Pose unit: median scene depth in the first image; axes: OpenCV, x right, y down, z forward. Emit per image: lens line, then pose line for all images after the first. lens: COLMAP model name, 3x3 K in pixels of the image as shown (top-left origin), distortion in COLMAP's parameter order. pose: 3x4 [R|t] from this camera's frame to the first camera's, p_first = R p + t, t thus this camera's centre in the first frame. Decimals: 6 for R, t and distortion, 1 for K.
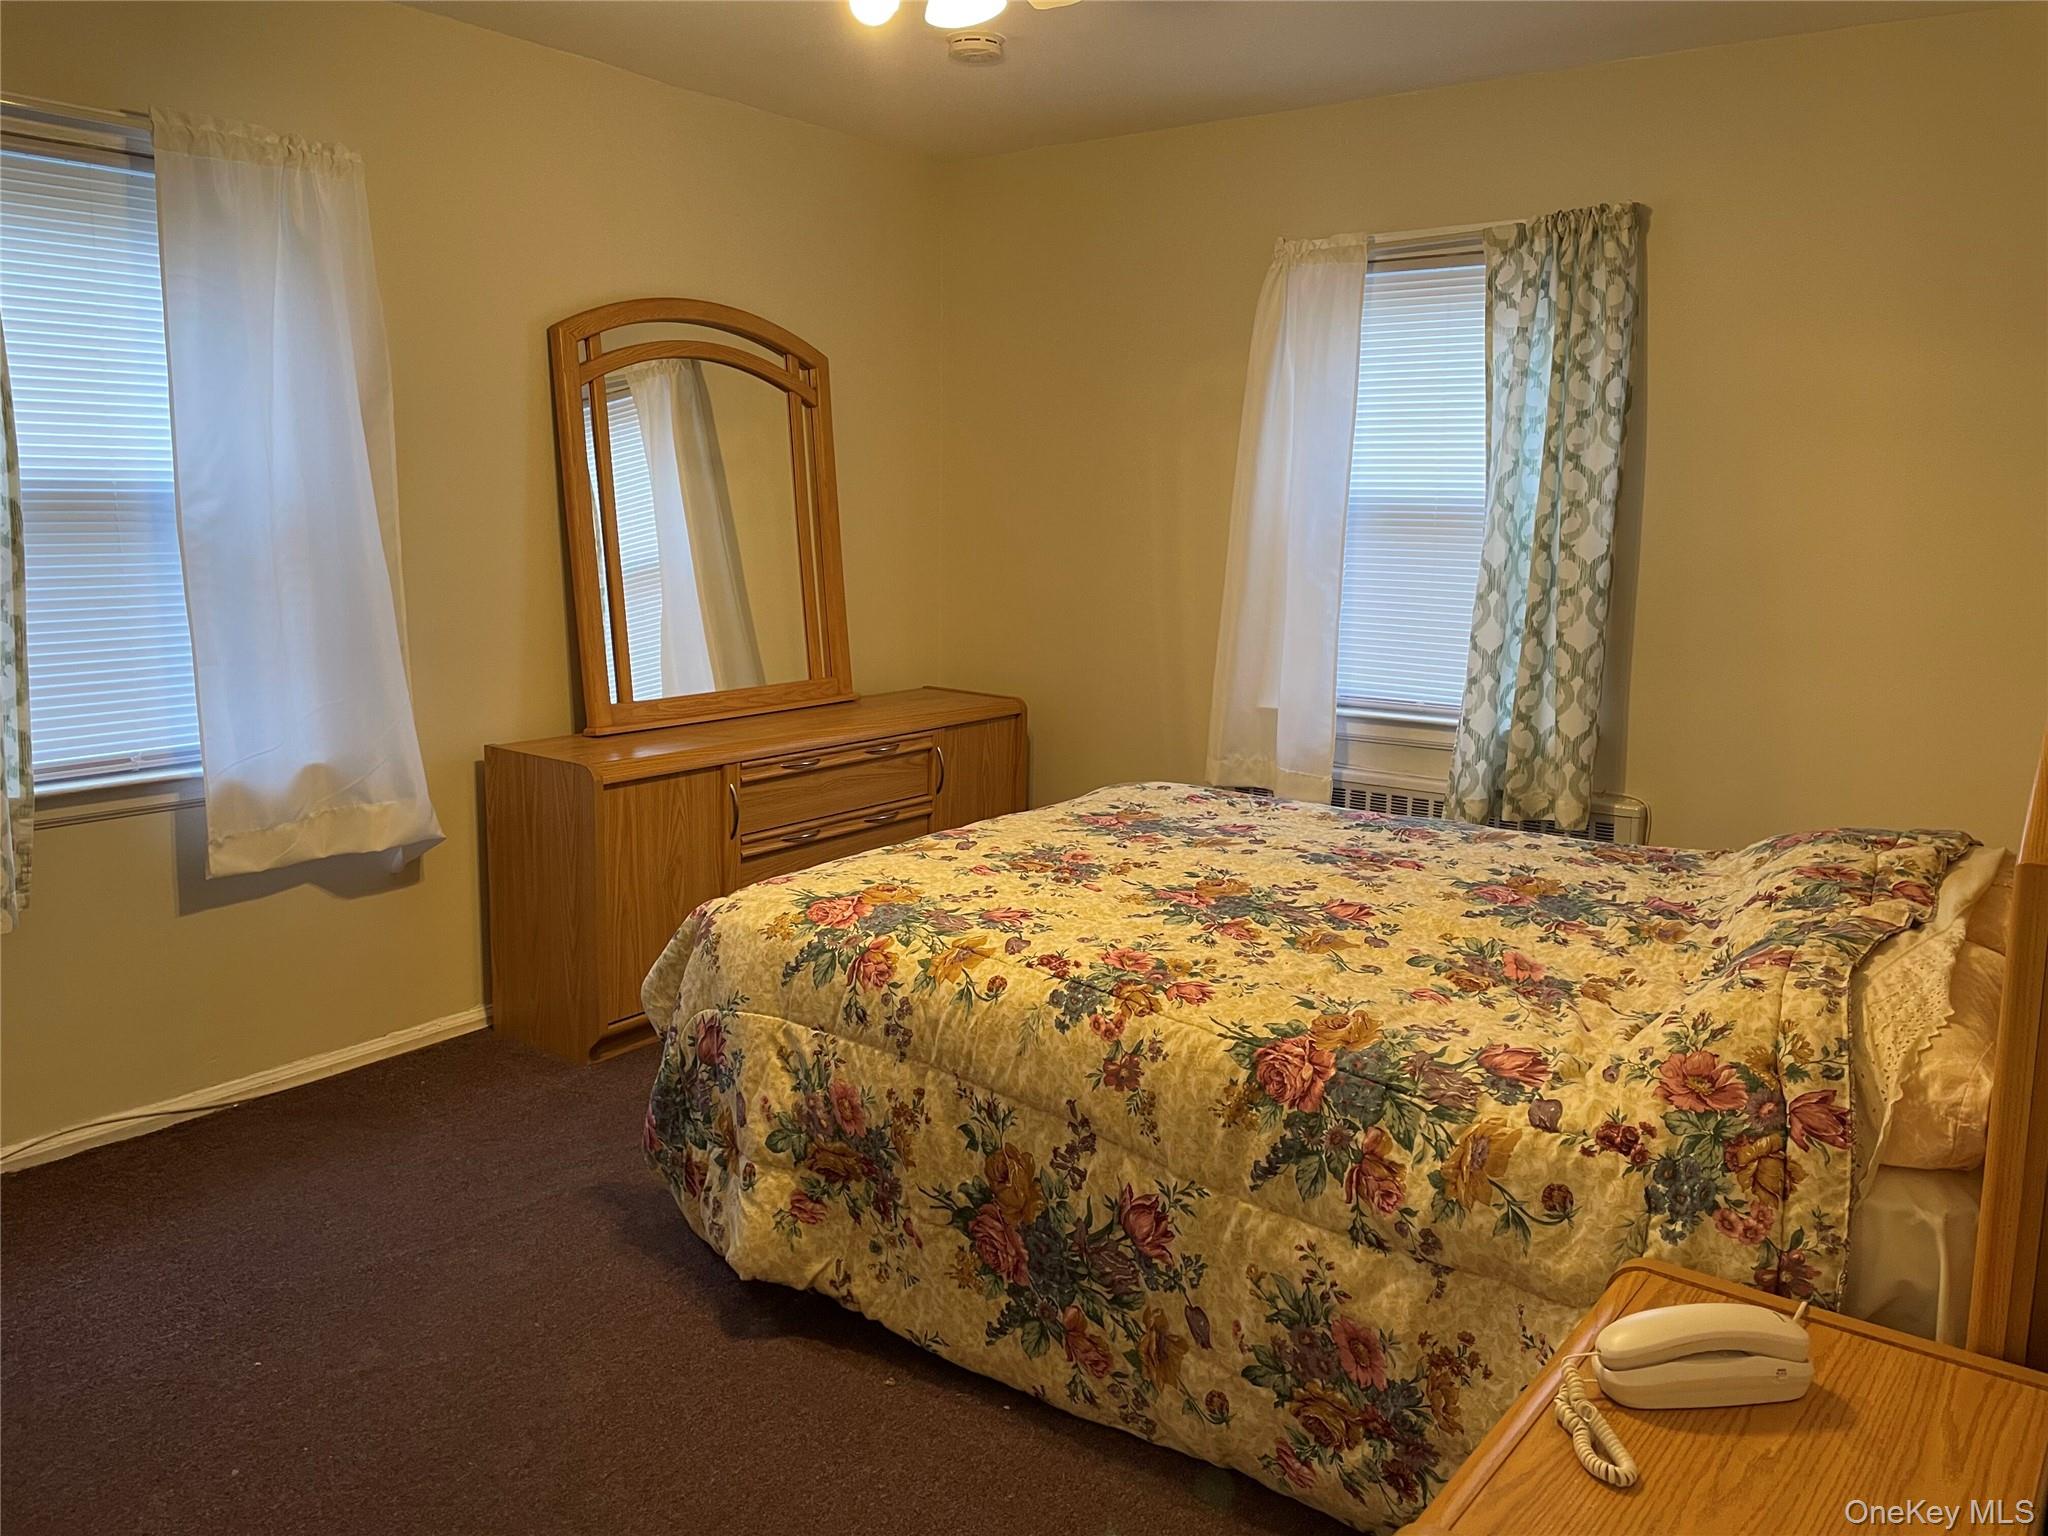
lens RADIAL K [[1542.3, 0, 1034.3], [0, 1542.3, 756.9], [0, 0, 1]] dist [0.078328, -0.097467]
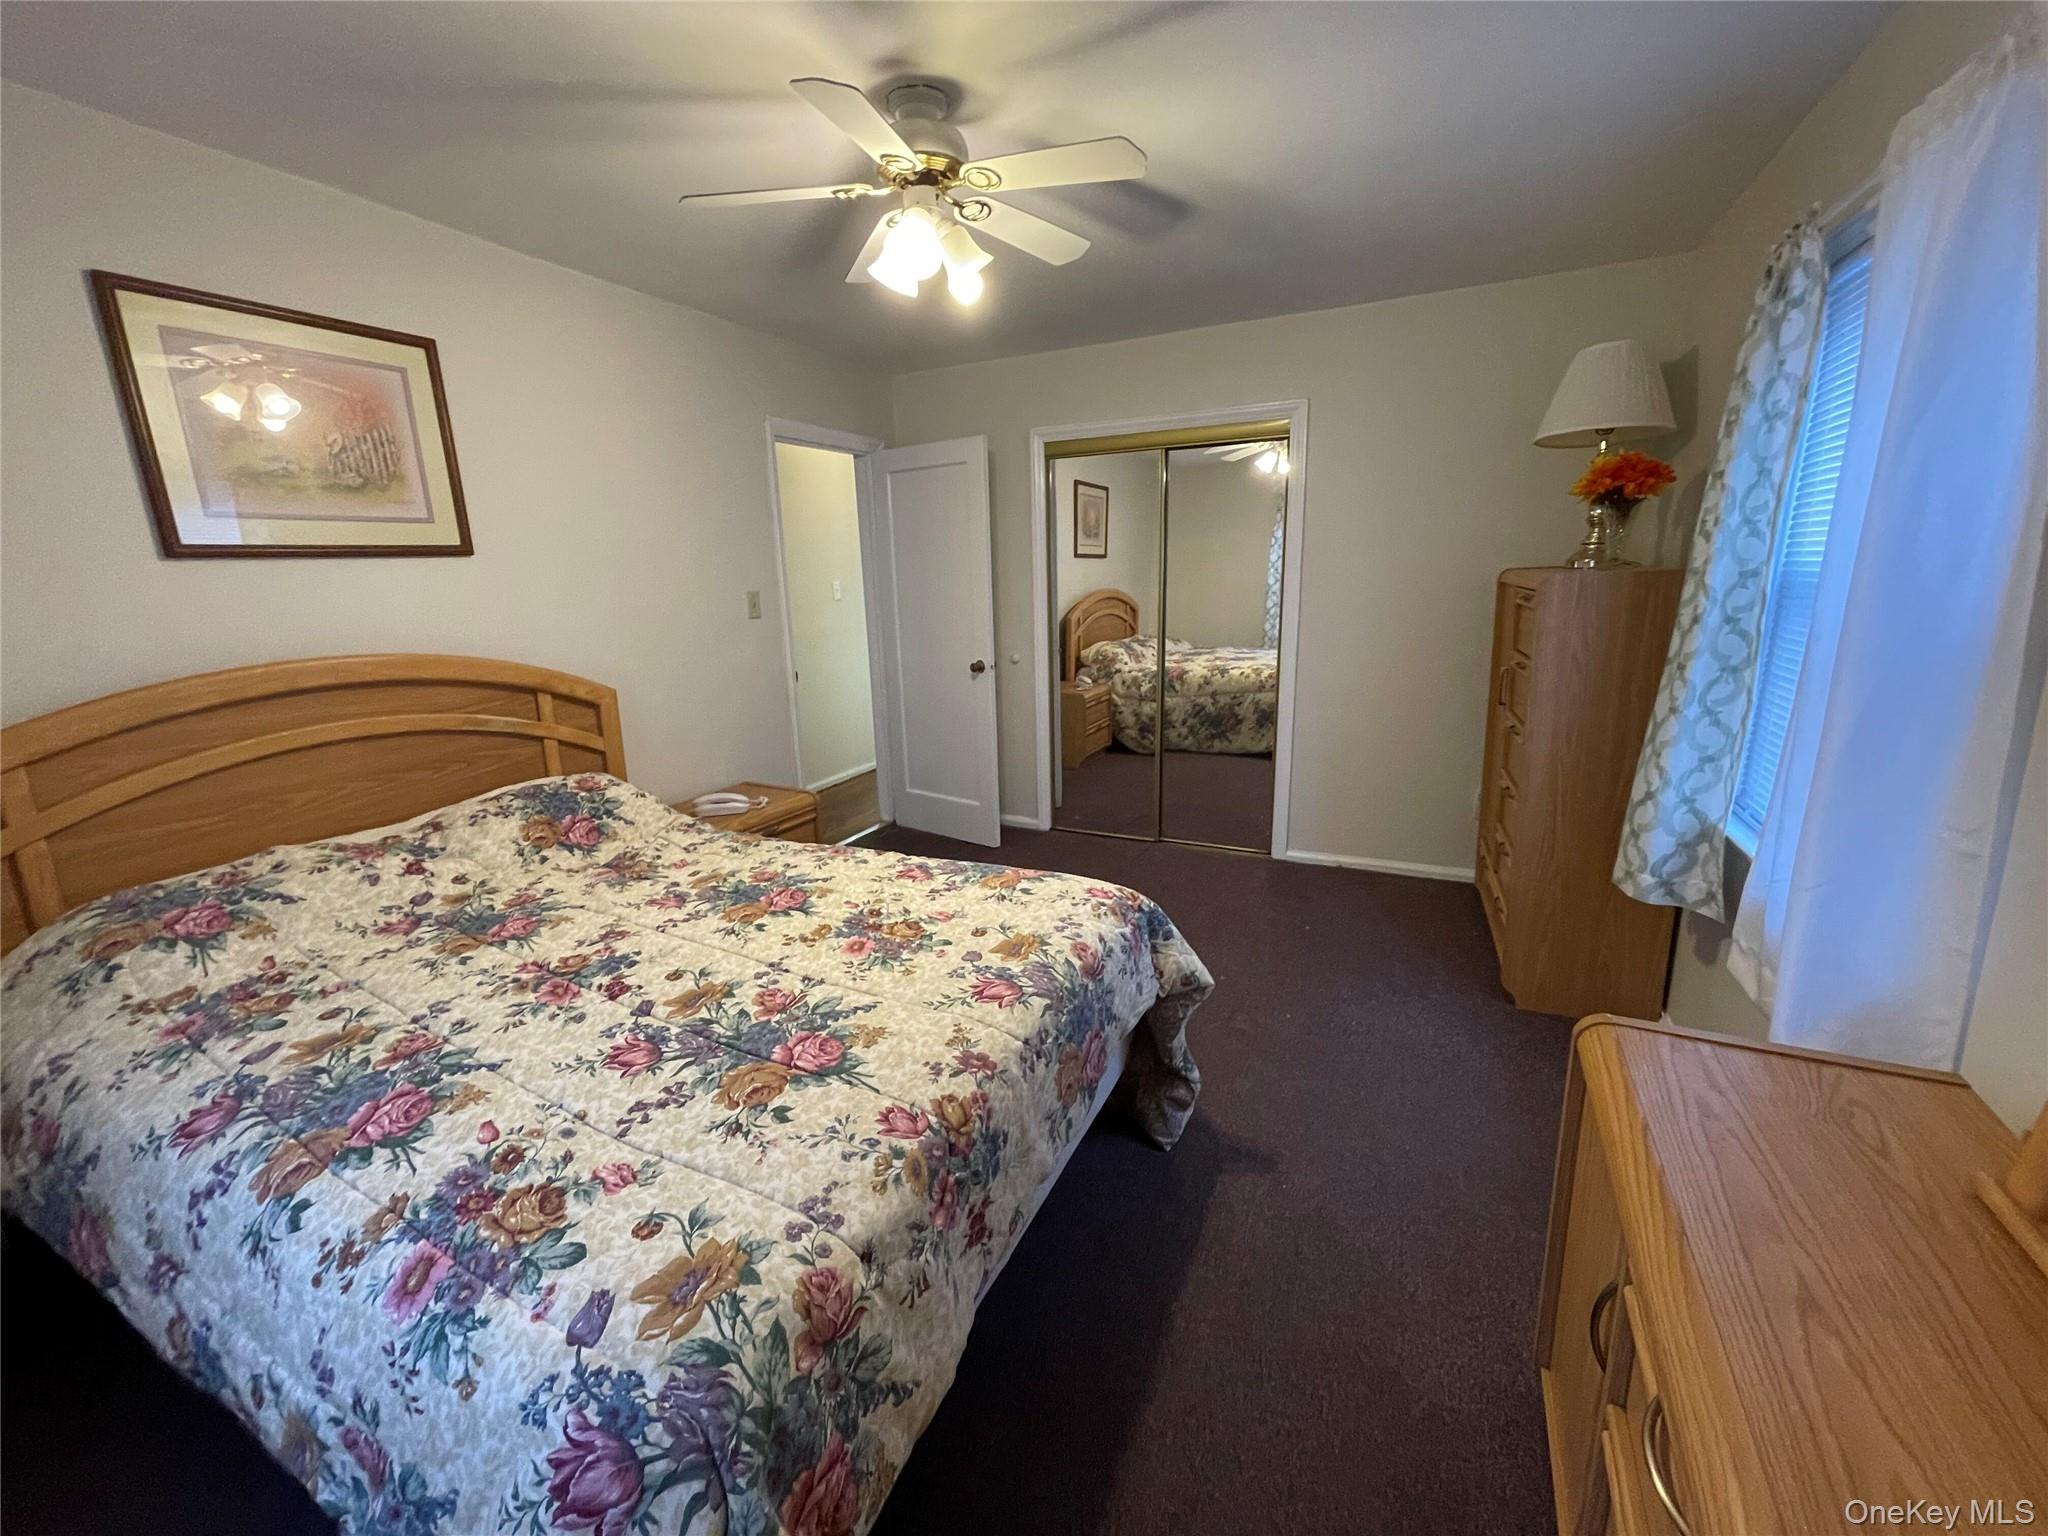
lens RADIAL K [[830.4, 0, 1014.2], [0, 830.4, 770.0], [0, 0, 1]] dist [-0.006898, -0.000427]
pose [[-0.986429, 0.057047, -0.153959, -0.198674], [-0.007497, 0.921072, 0.389319, -0.281404], [0.164017, 0.385190, -0.908145, 1.542775]]
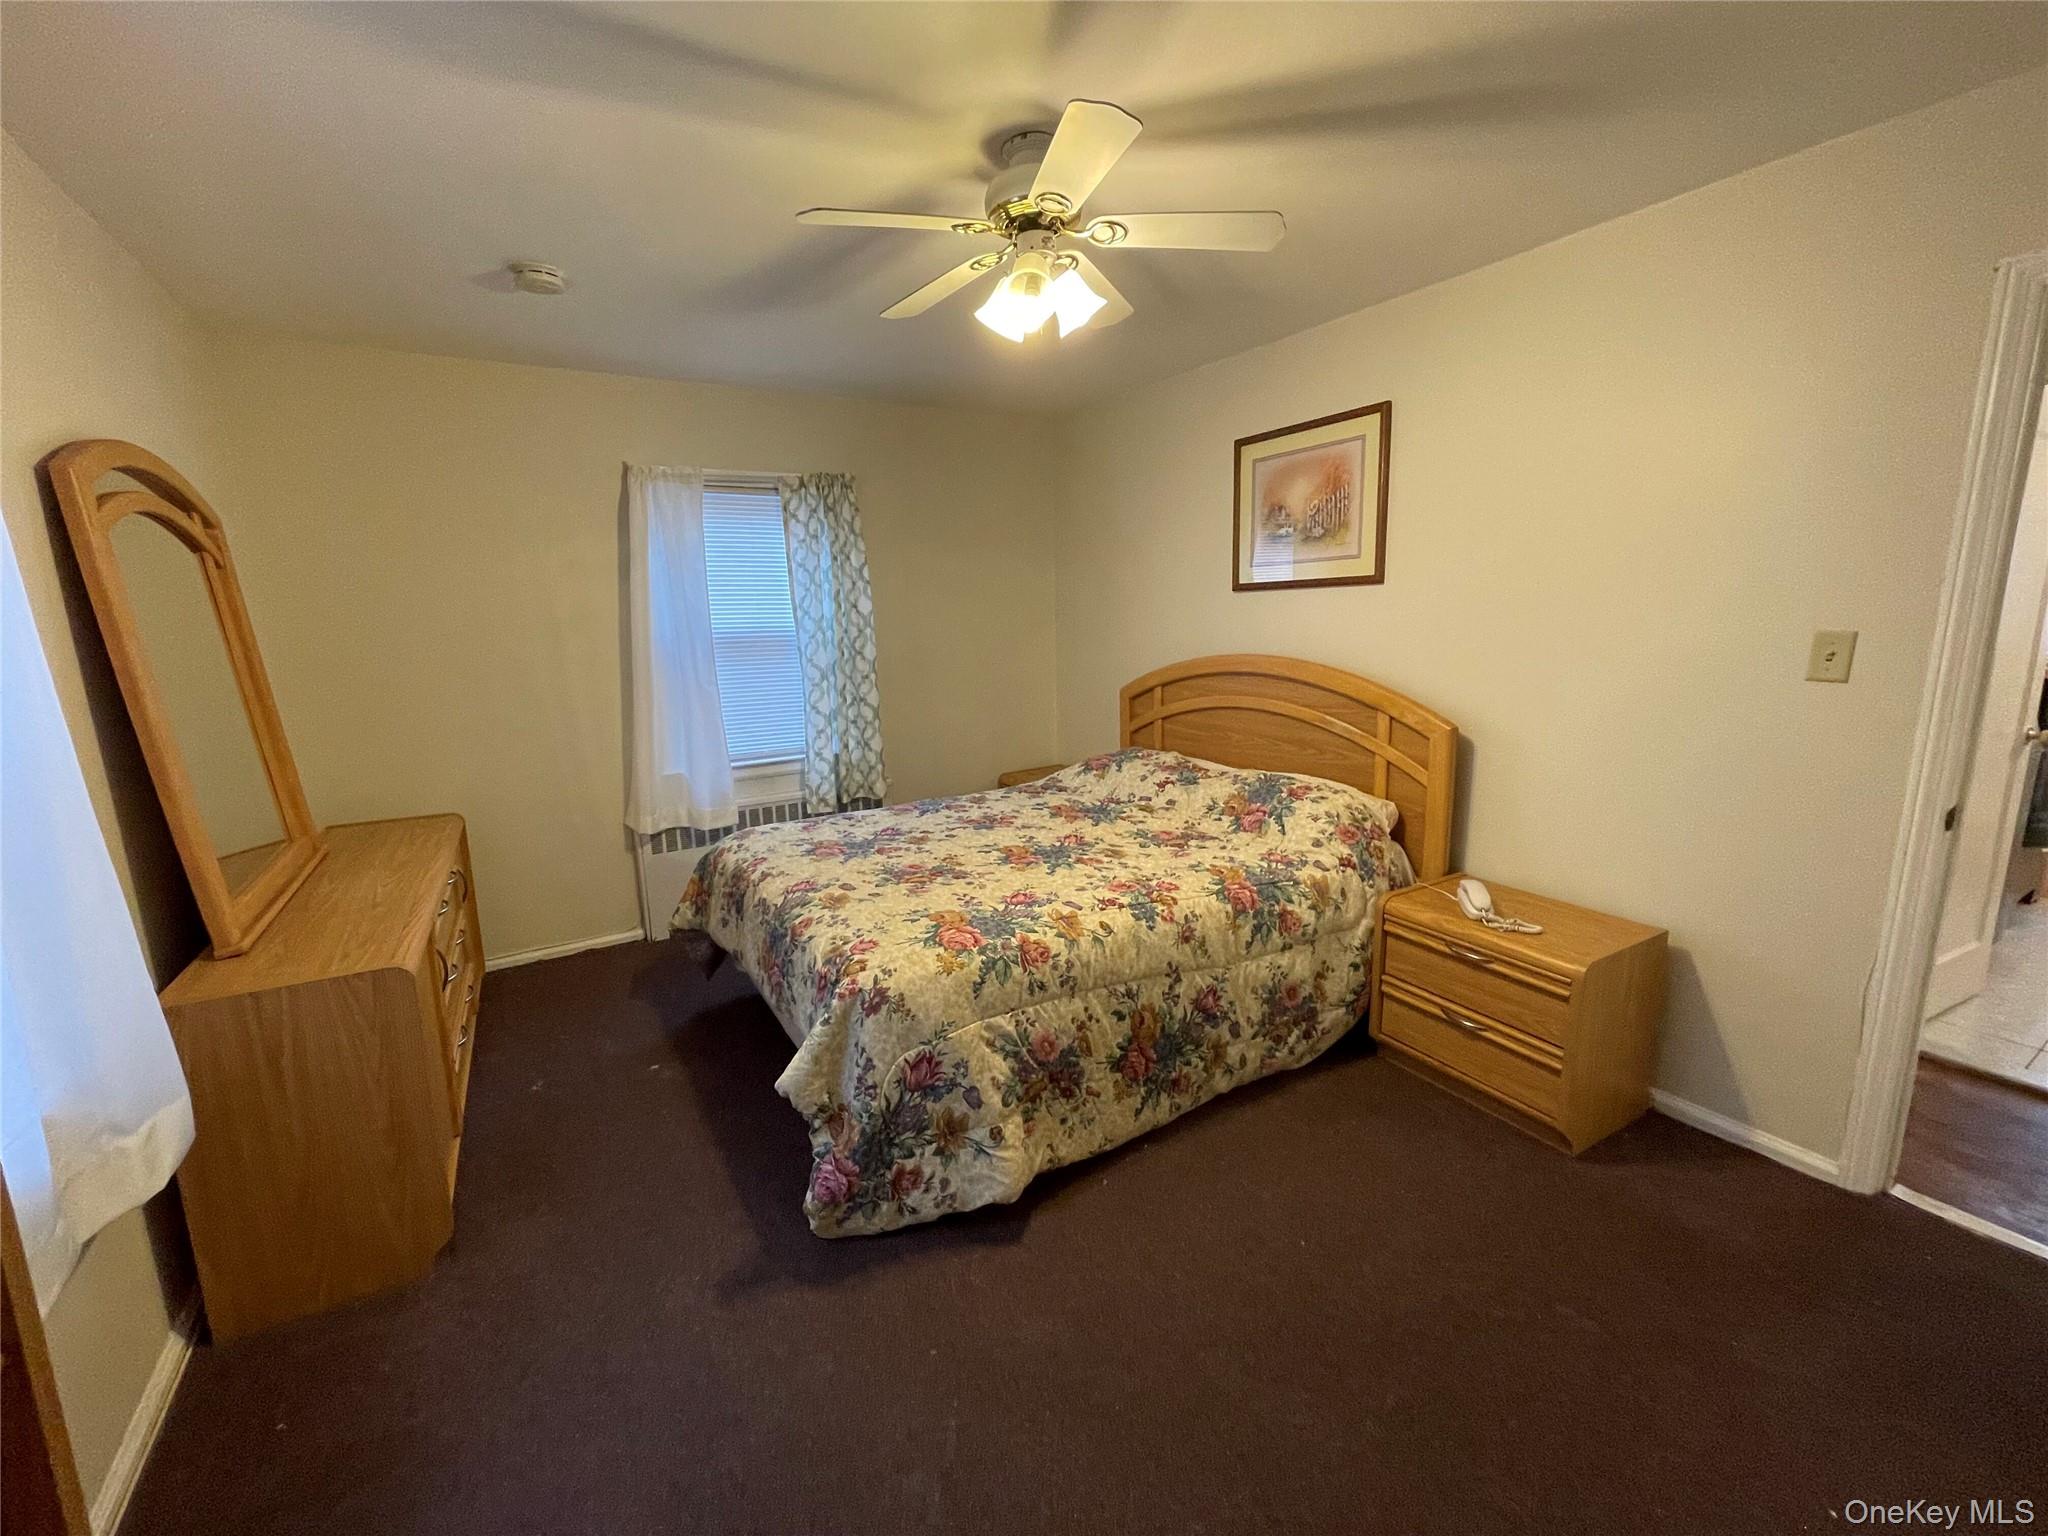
lens RADIAL K [[830.4, 0, 1025.0], [0, 830.4, 769.5], [0, 0, 1]] dist [-0.006898, -0.000427]
pose [[0.388745, -0.197265, 0.899980, -0.826805], [0.182540, 0.973938, 0.134628, -0.155172], [-0.903082, 0.111947, 0.414622, 0.667195]]
